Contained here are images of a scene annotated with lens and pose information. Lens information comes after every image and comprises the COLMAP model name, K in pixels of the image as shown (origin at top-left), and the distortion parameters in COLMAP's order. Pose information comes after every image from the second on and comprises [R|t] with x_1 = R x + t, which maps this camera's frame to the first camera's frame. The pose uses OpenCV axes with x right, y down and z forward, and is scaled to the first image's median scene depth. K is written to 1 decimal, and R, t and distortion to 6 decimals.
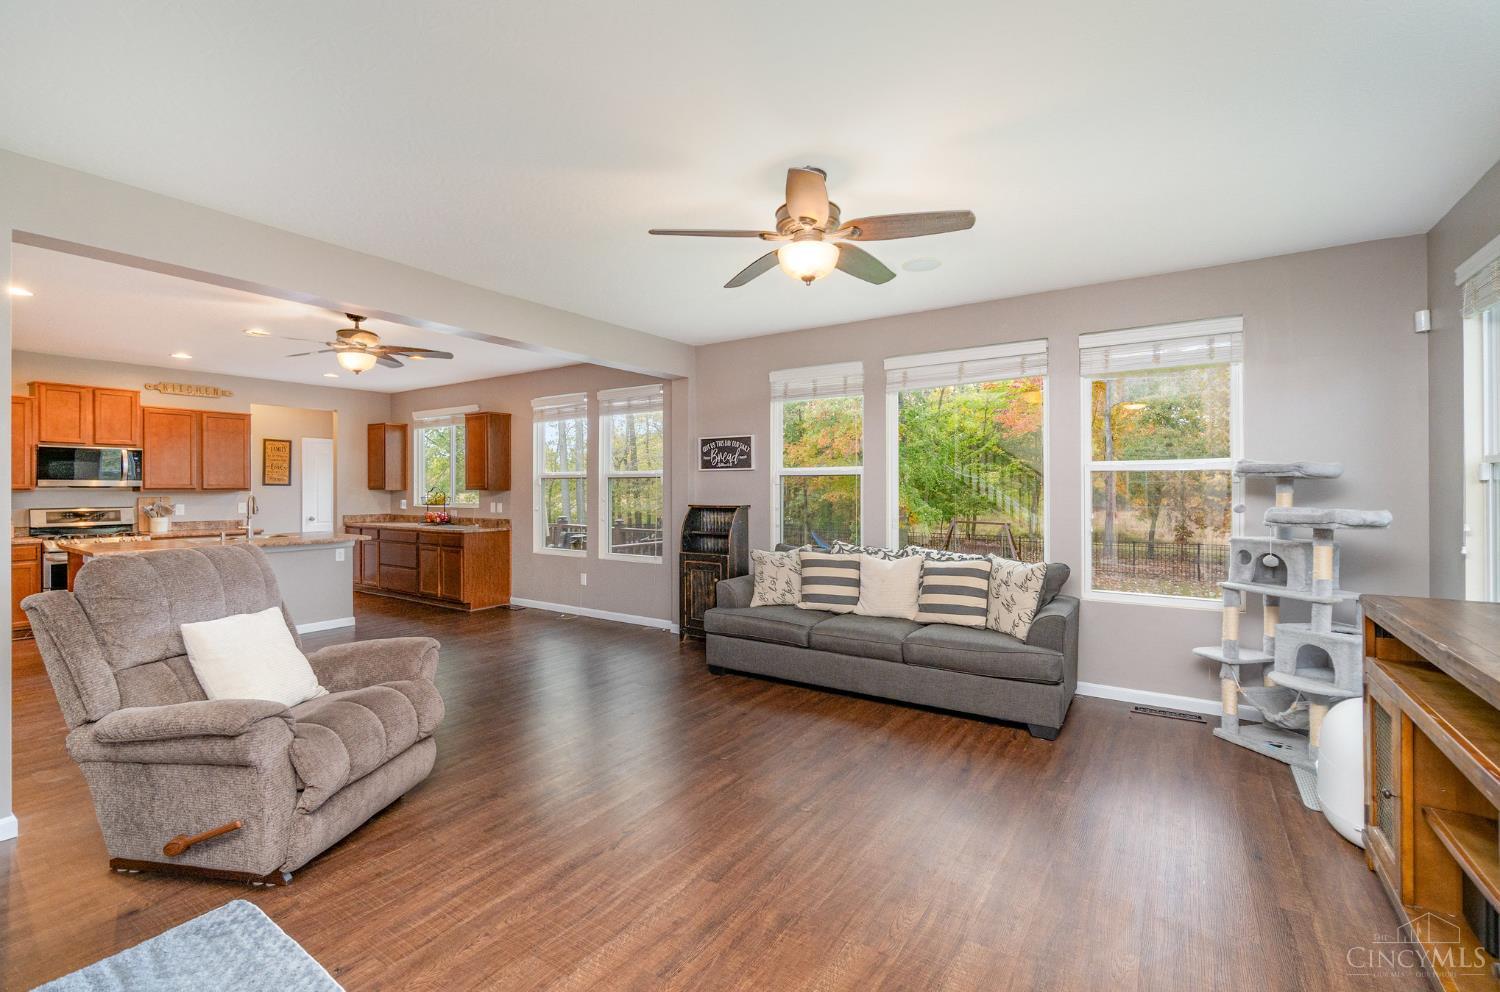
lens RADIAL K [[656.1, 0, 744.3], [0, 656.1, 488.7], [0, 0, 1]] dist [-0.001778, -0.000629]
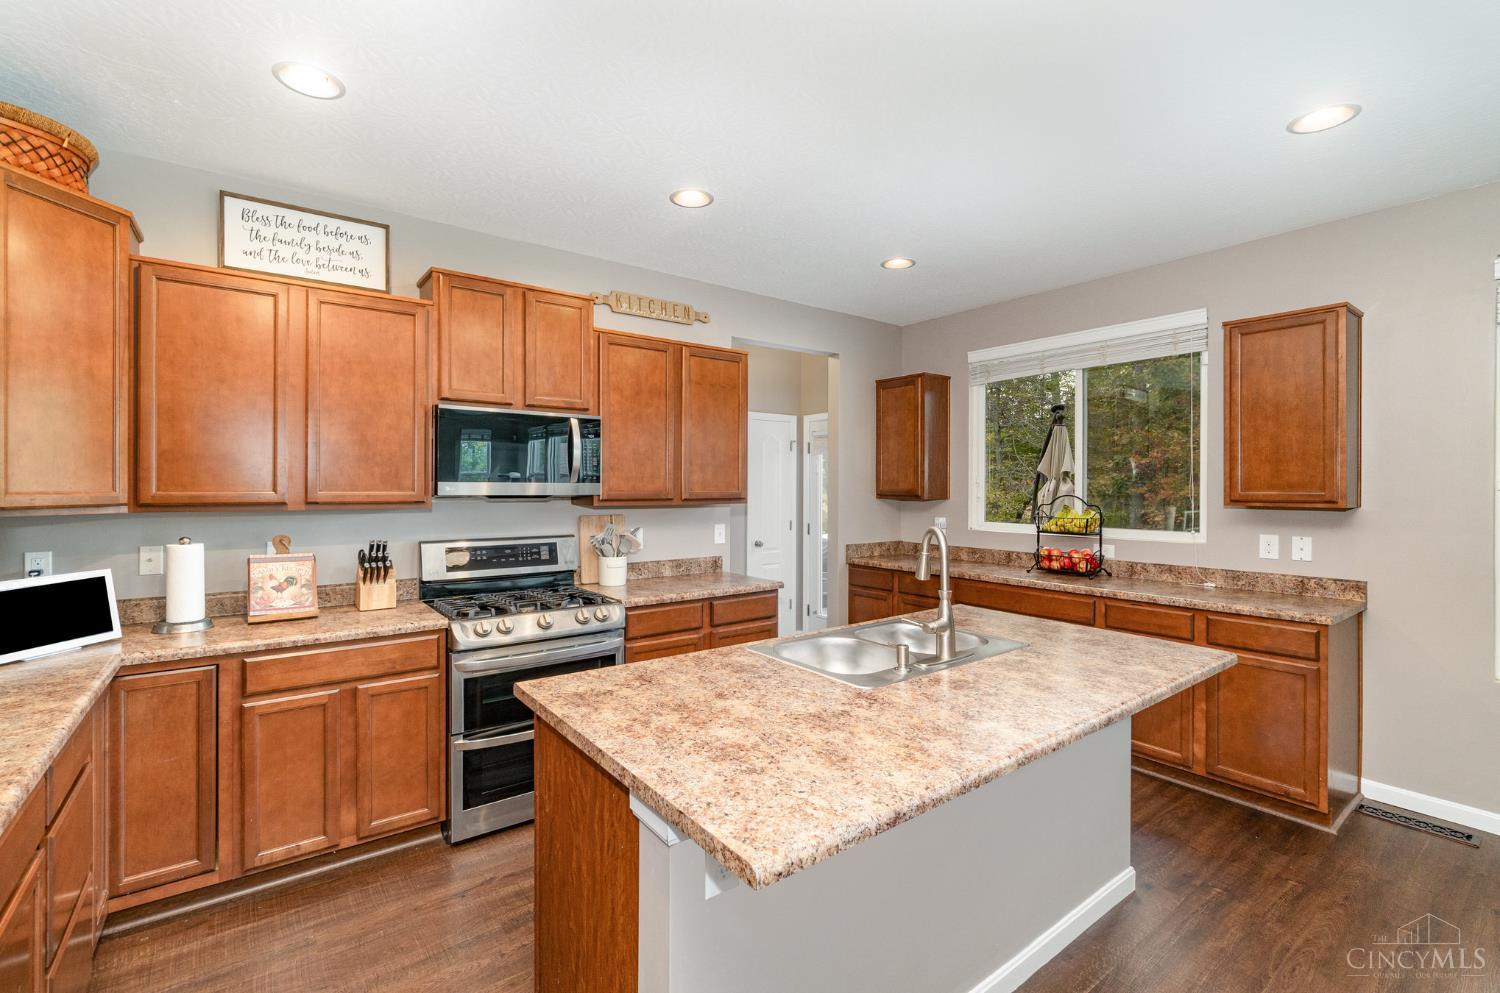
lens RADIAL K [[655.9, 0, 736.8], [0, 655.9, 492.3], [0, 0, 1]] dist [0.000413, -0.000050]
pose [[0.941396, 0.004333, -0.337277, -0.591044], [-0.002563, 0.999981, 0.005692, -0.007731], [0.337295, -0.004494, 0.941388, 0.519017]]
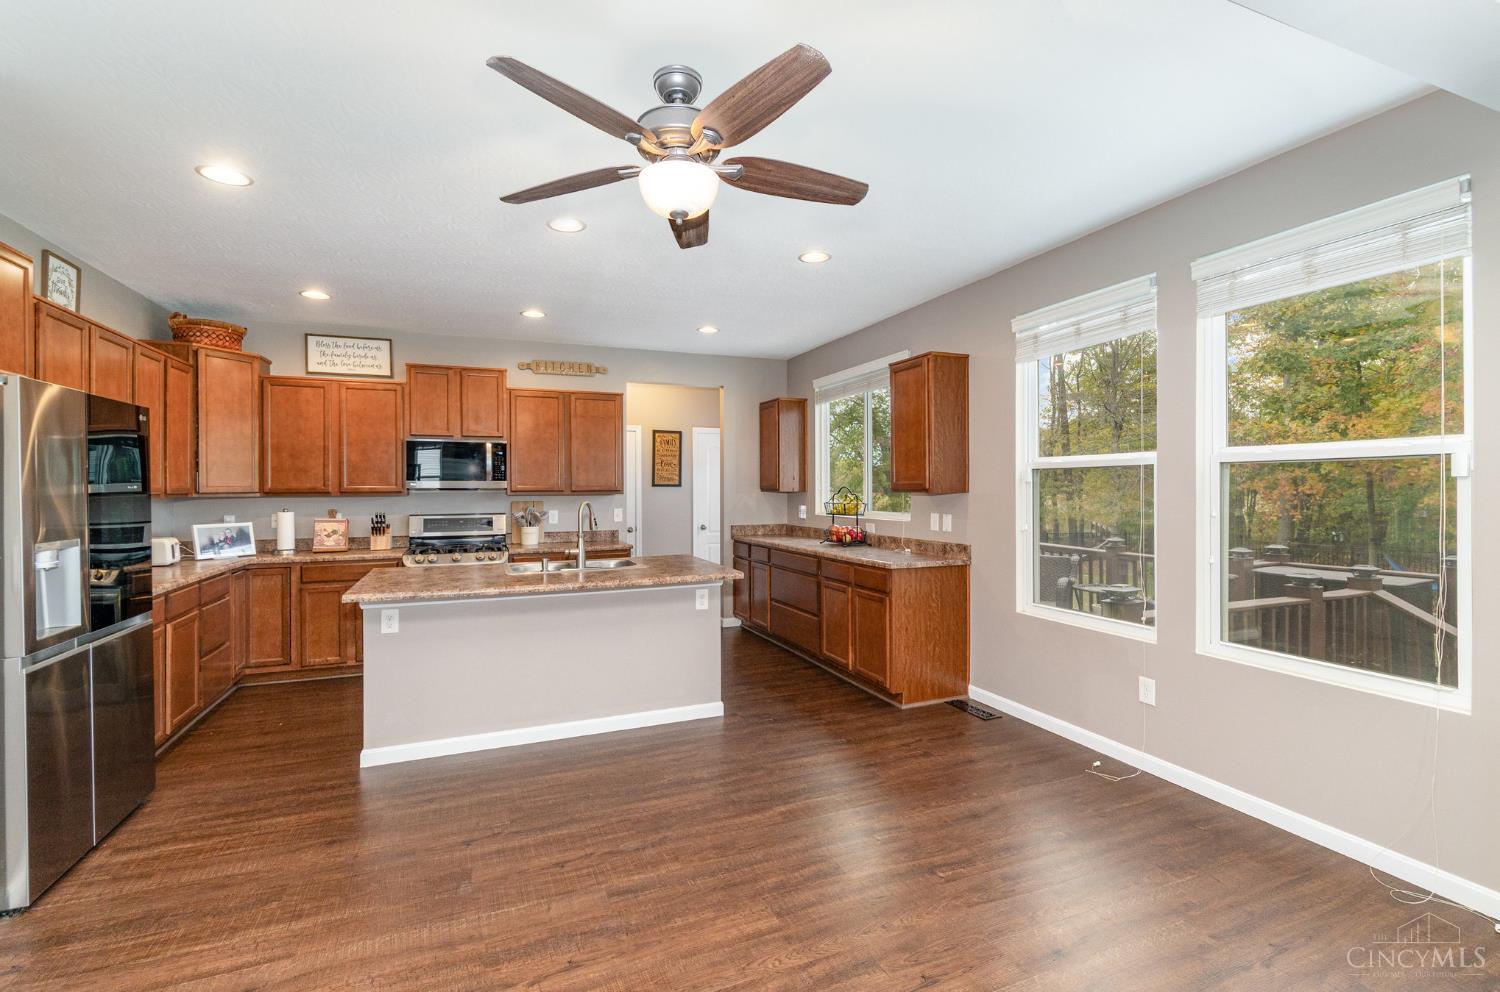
lens RADIAL K [[655.9, 0, 736.8], [0, 655.9, 491.8], [0, 0, 1]] dist [0.000413, -0.000050]
pose [[0.826026, -0.000905, -0.563632, -0.211001], [0.003631, 0.999987, 0.003716, -0.001018], [0.563621, -0.005116, 0.826018, 0.442473]]
